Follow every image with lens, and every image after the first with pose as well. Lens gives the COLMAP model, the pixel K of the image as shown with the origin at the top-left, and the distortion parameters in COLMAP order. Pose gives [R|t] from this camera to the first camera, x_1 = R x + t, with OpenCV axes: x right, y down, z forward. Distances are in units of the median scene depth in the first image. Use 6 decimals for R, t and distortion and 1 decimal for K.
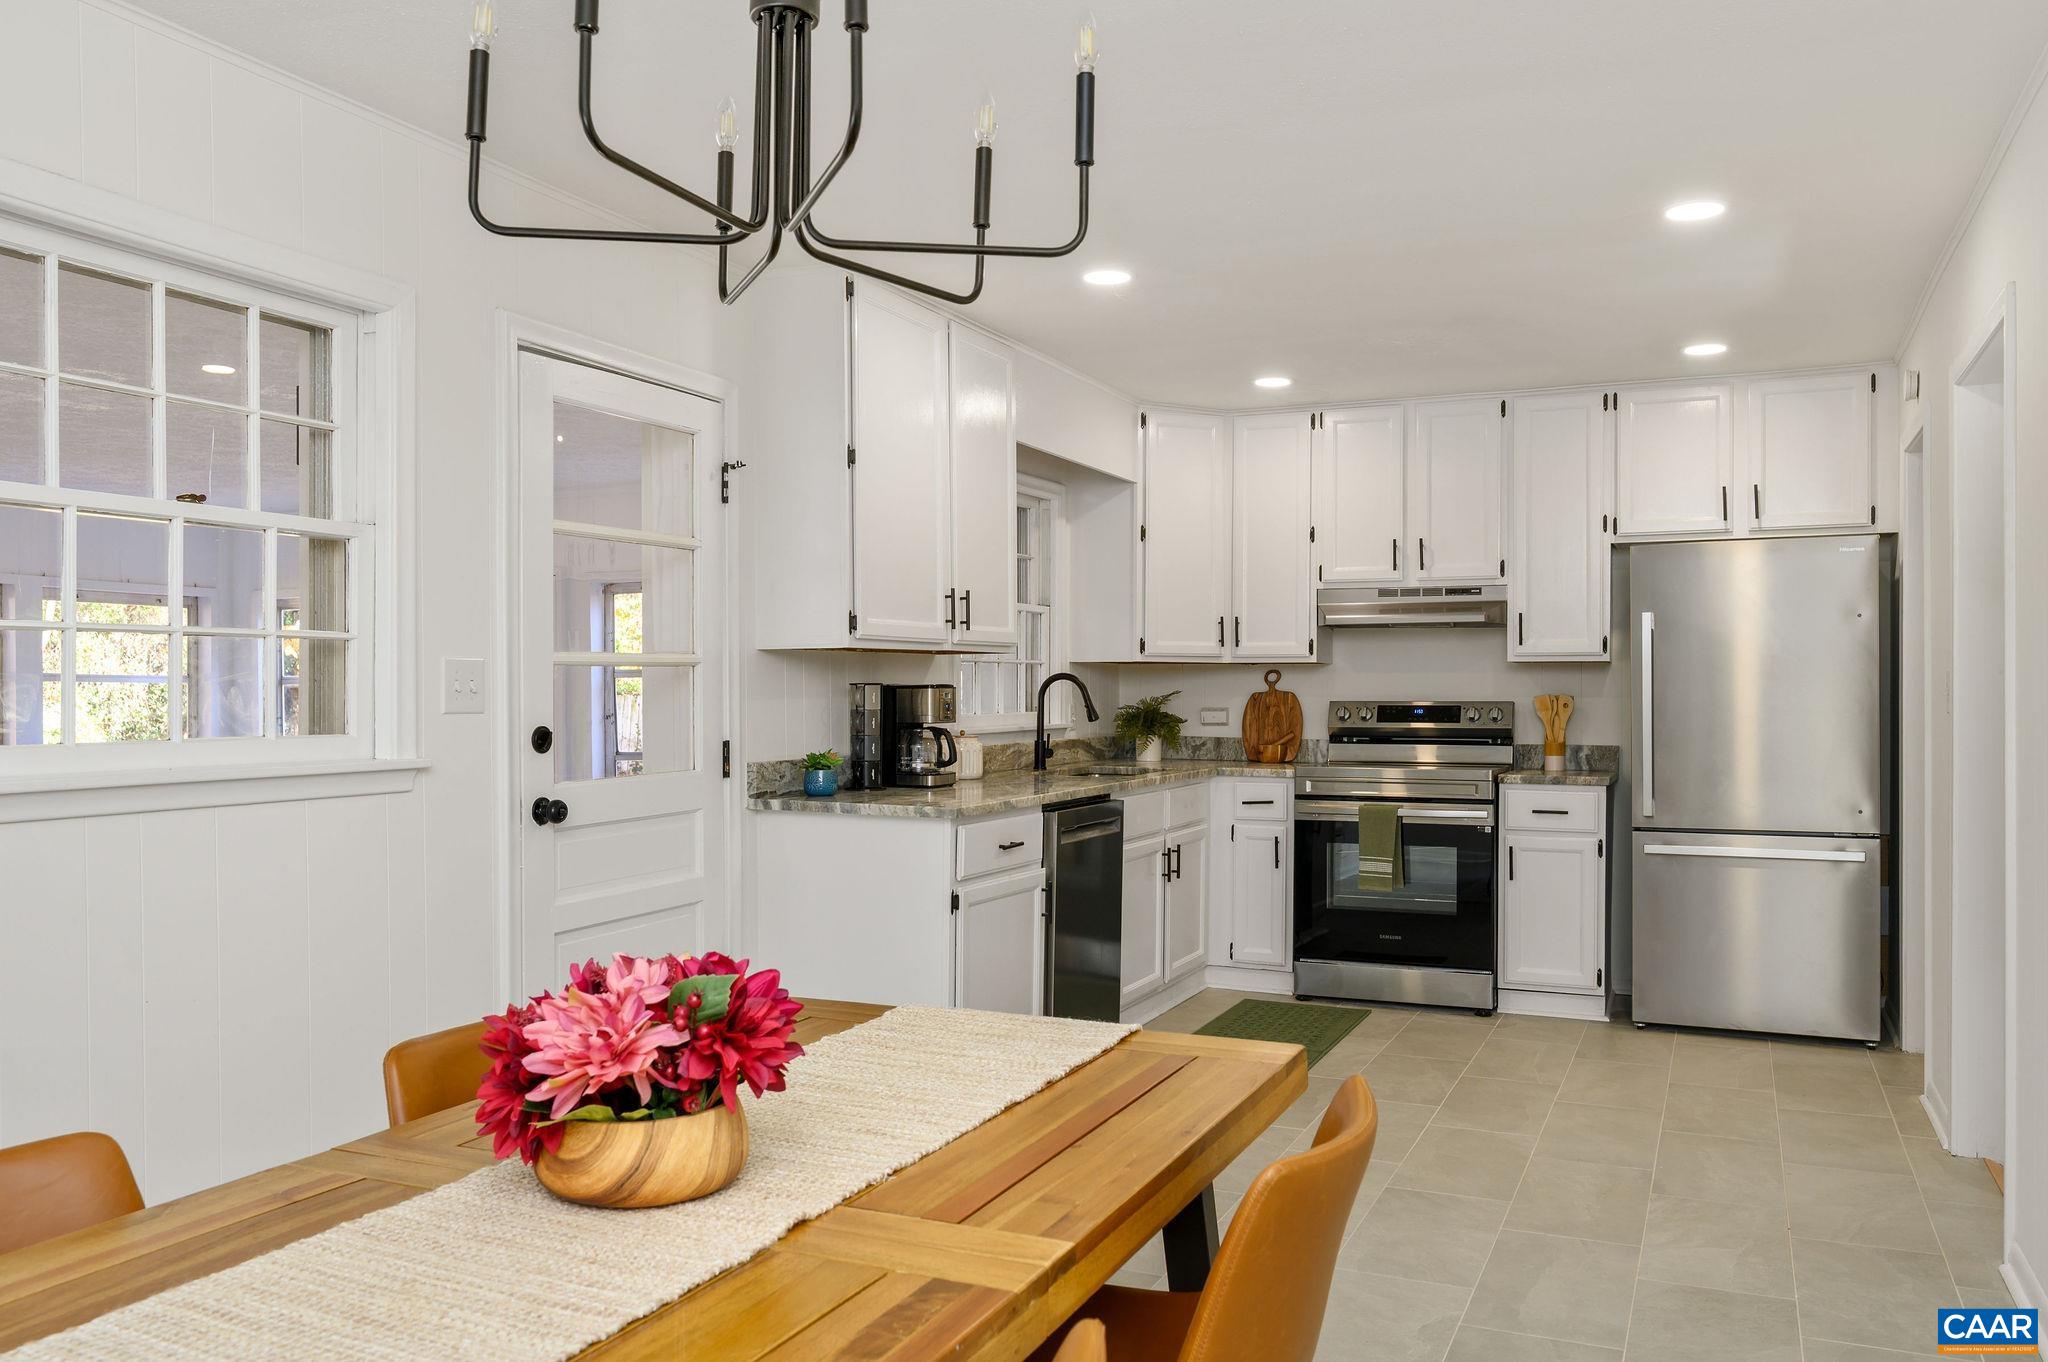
lens RADIAL K [[1551.1, 0, 1024.8], [0, 1551.1, 686.9], [0, 0, 1]] dist [0.004290, -0.002640]
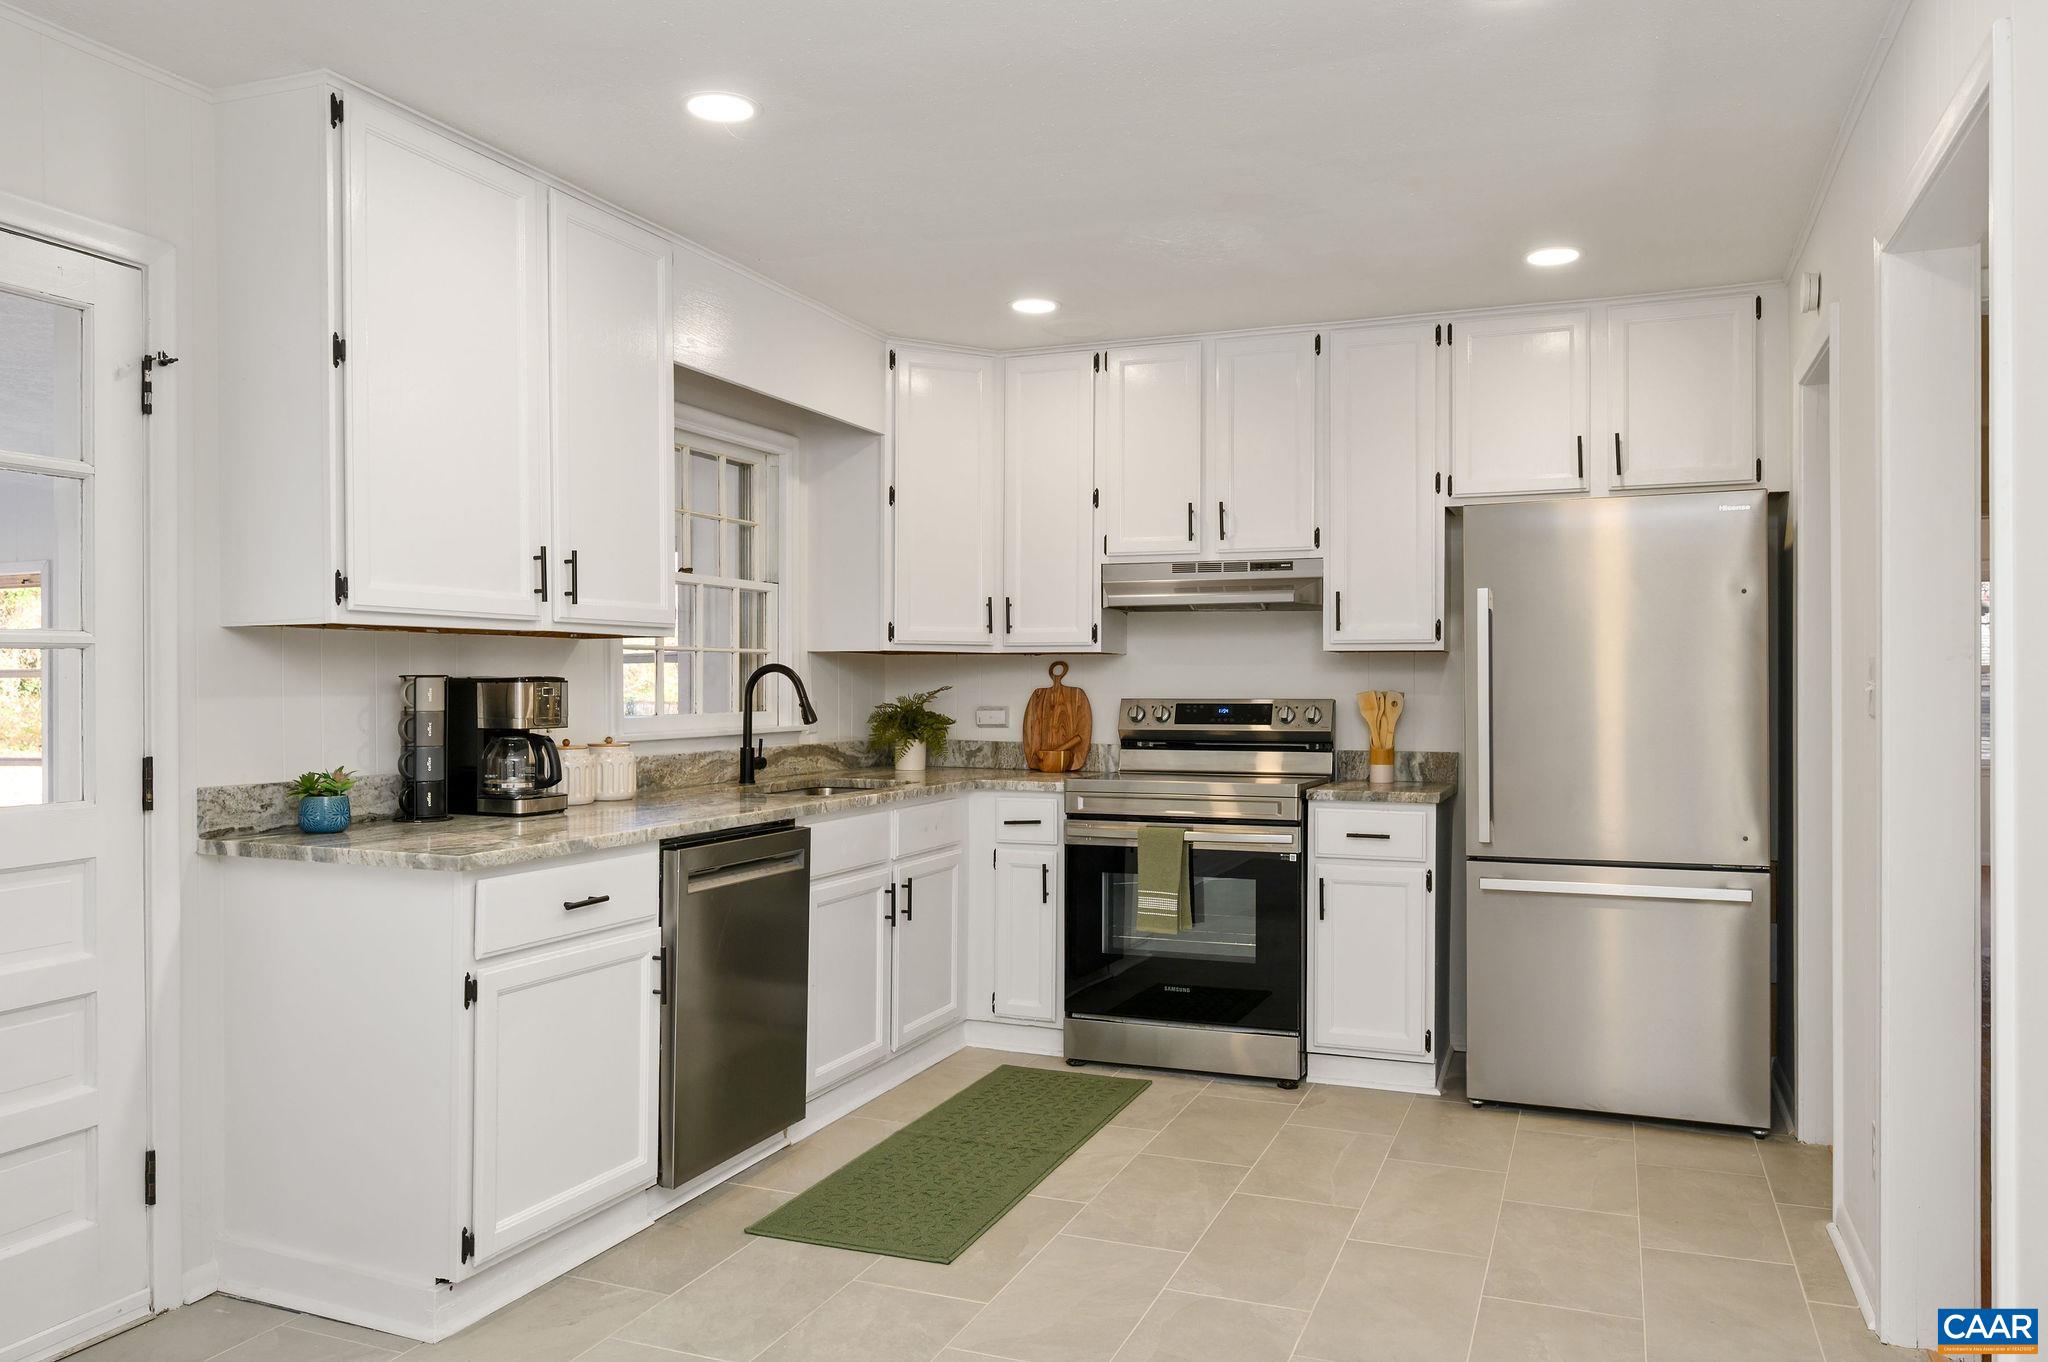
lens RADIAL K [[1434.4, 0, 1024.5], [0, 1434.4, 676.9], [0, 0, 1]] dist [0.003084, 0.001816]
pose [[0.999232, 0.000665, 0.039189, 0.131184], [-0.000476, 0.999988, -0.004822, 0.001367], [-0.039192, 0.004800, 0.999220, 0.261114]]
